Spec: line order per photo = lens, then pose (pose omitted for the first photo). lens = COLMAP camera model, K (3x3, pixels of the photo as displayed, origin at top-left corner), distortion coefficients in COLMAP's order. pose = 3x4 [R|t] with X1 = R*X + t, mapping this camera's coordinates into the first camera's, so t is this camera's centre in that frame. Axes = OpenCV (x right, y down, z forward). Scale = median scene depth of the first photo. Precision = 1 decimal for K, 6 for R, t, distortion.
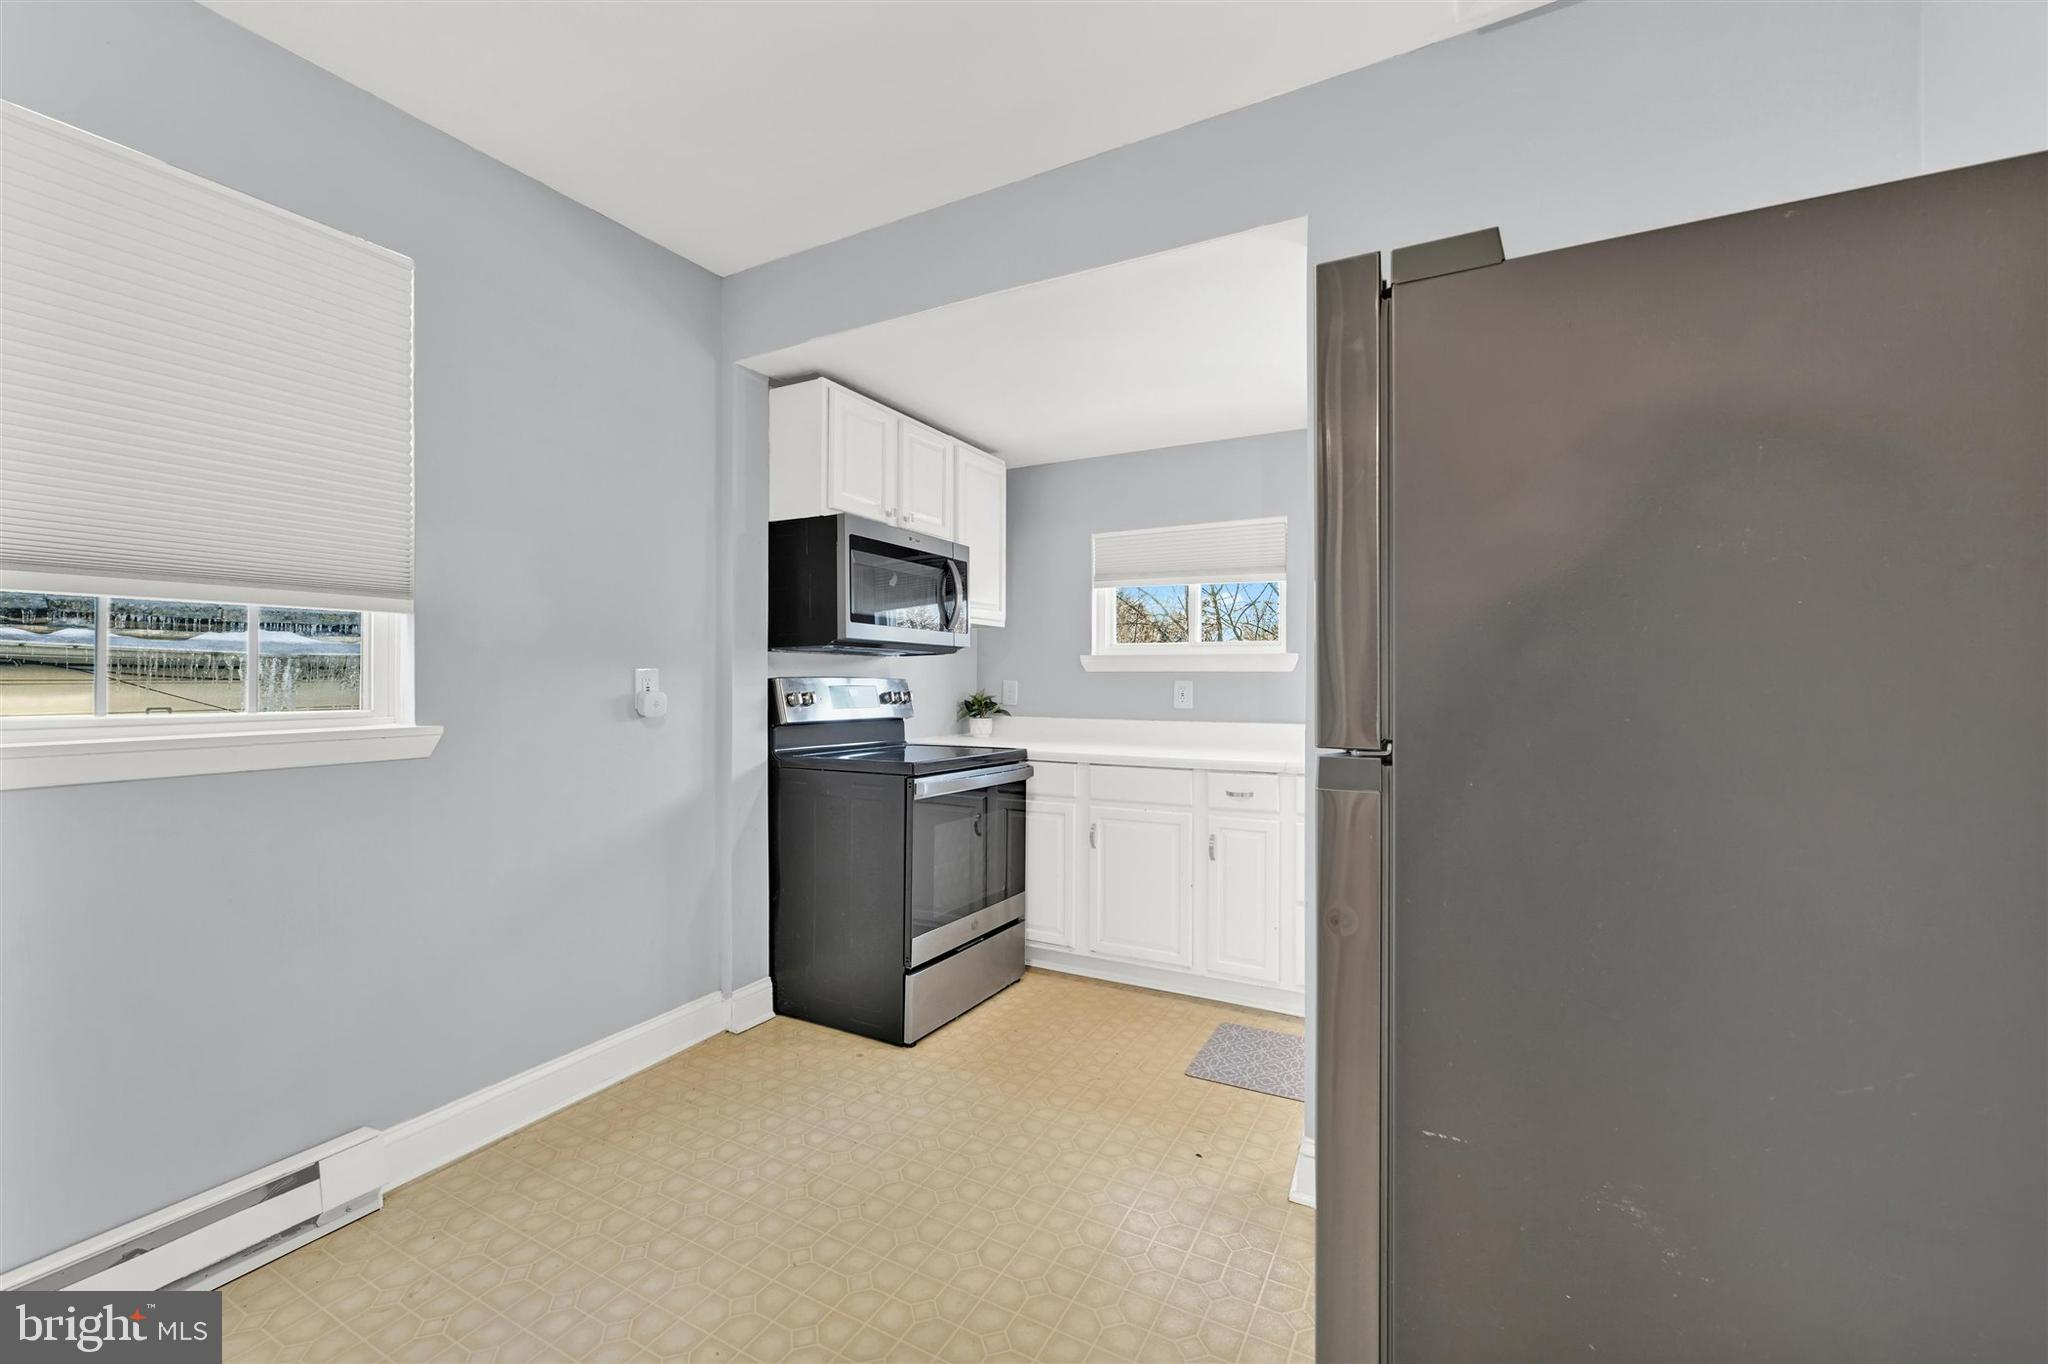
lens RADIAL K [[835.3, 0, 1021.1], [0, 835.3, 674.6], [0, 0, 1]] dist [0.003177, -0.000041]
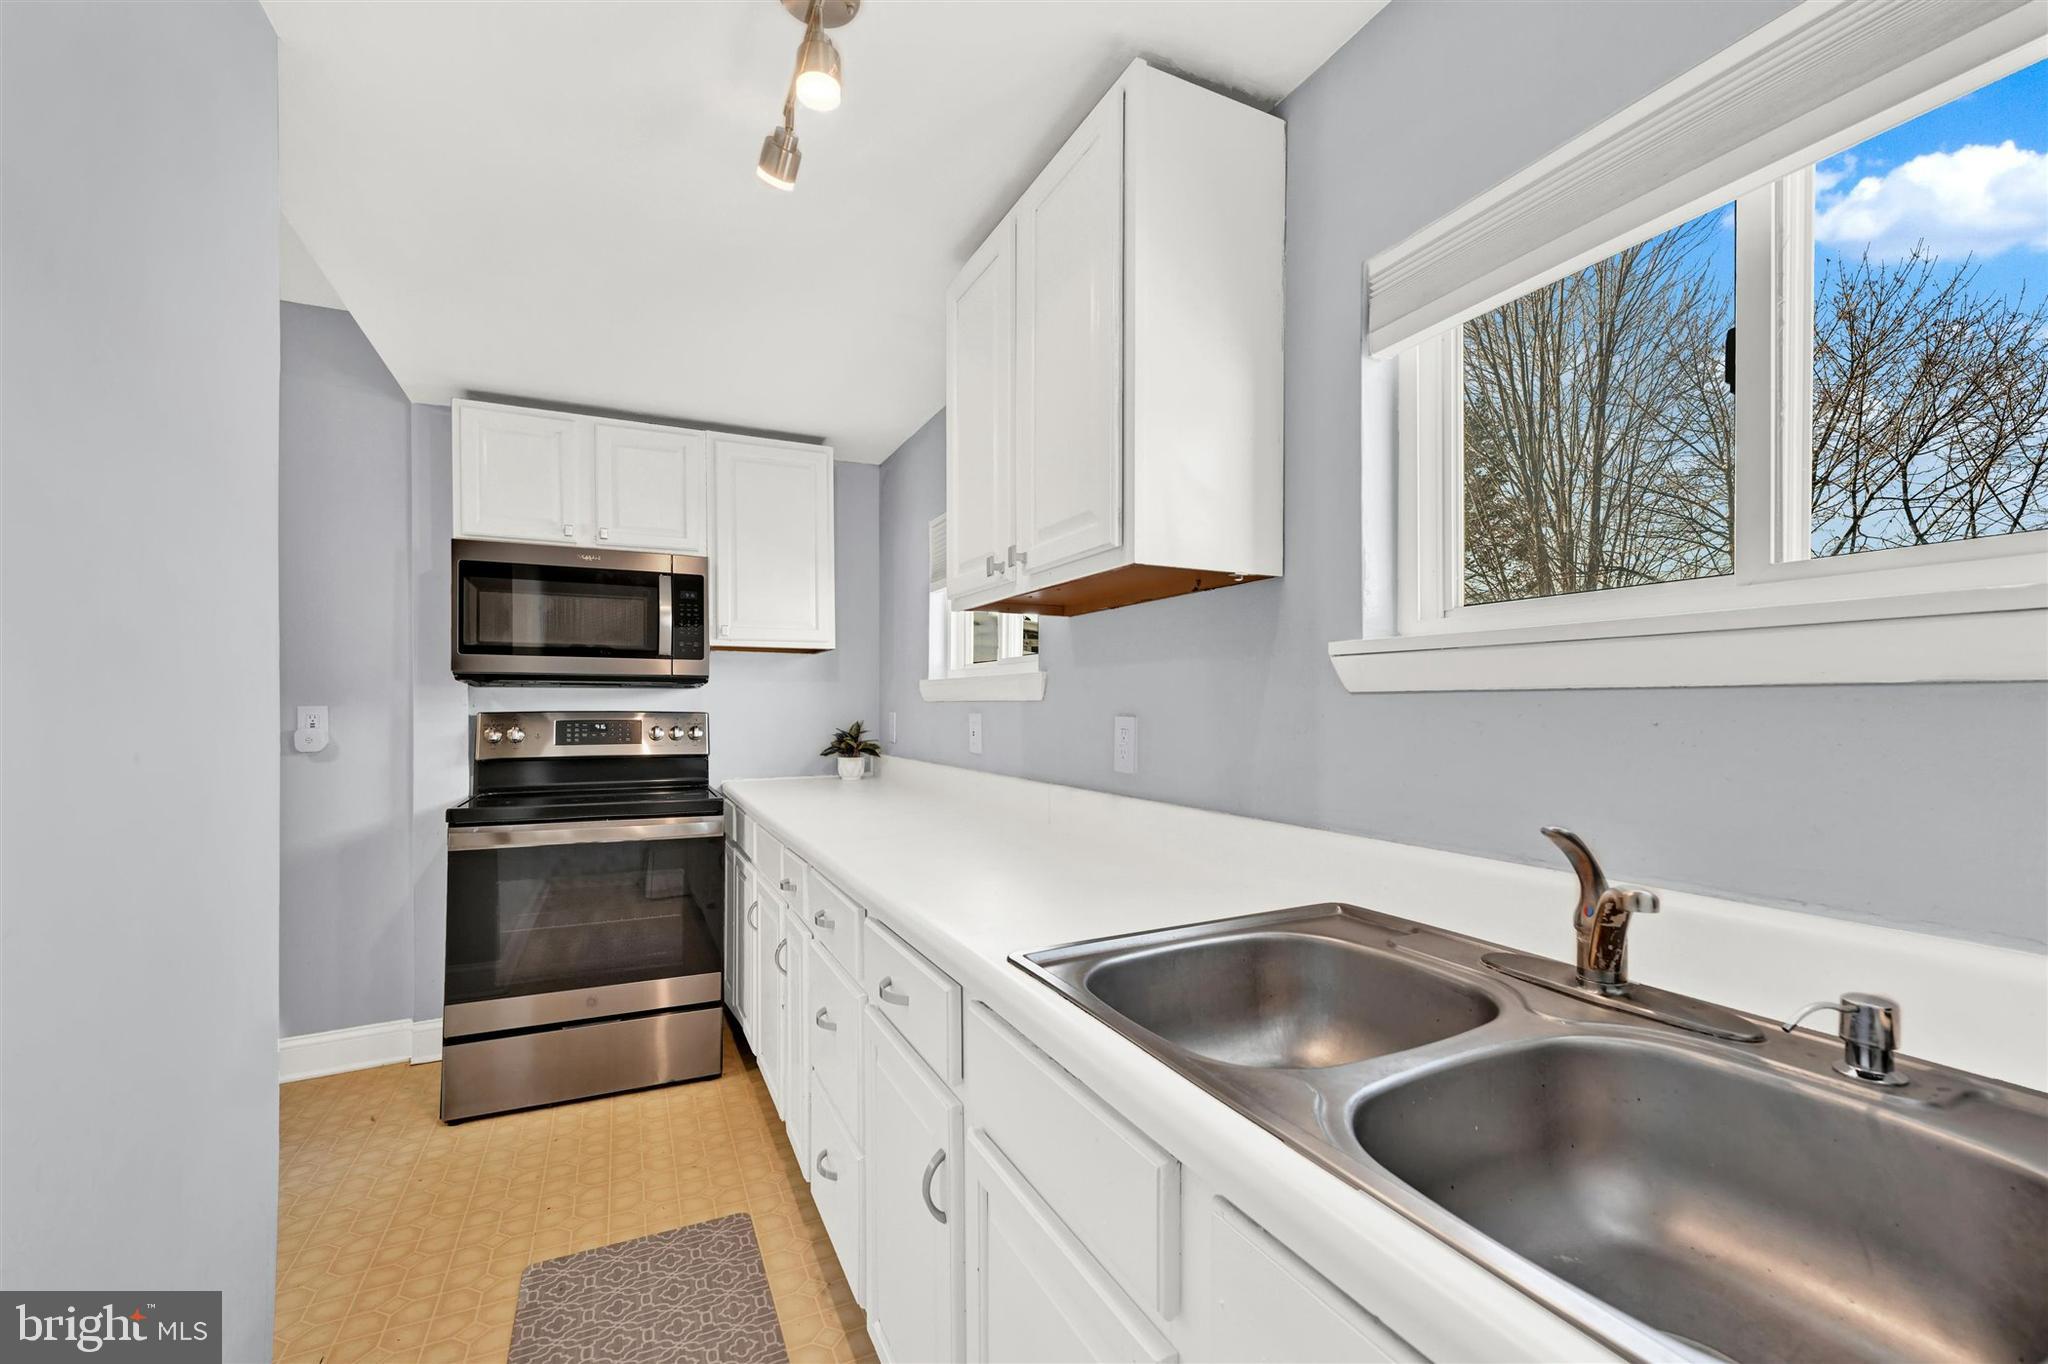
lens RADIAL K [[835.3, 0, 1022.1], [0, 835.3, 703.5], [0, 0, 1]] dist [0.003177, -0.000041]
pose [[0.819171, -0.005937, -0.573518, 0.712196], [0.002555, 0.999974, -0.006701, 0.004792], [0.573543, 0.004024, 0.819165, 0.491998]]
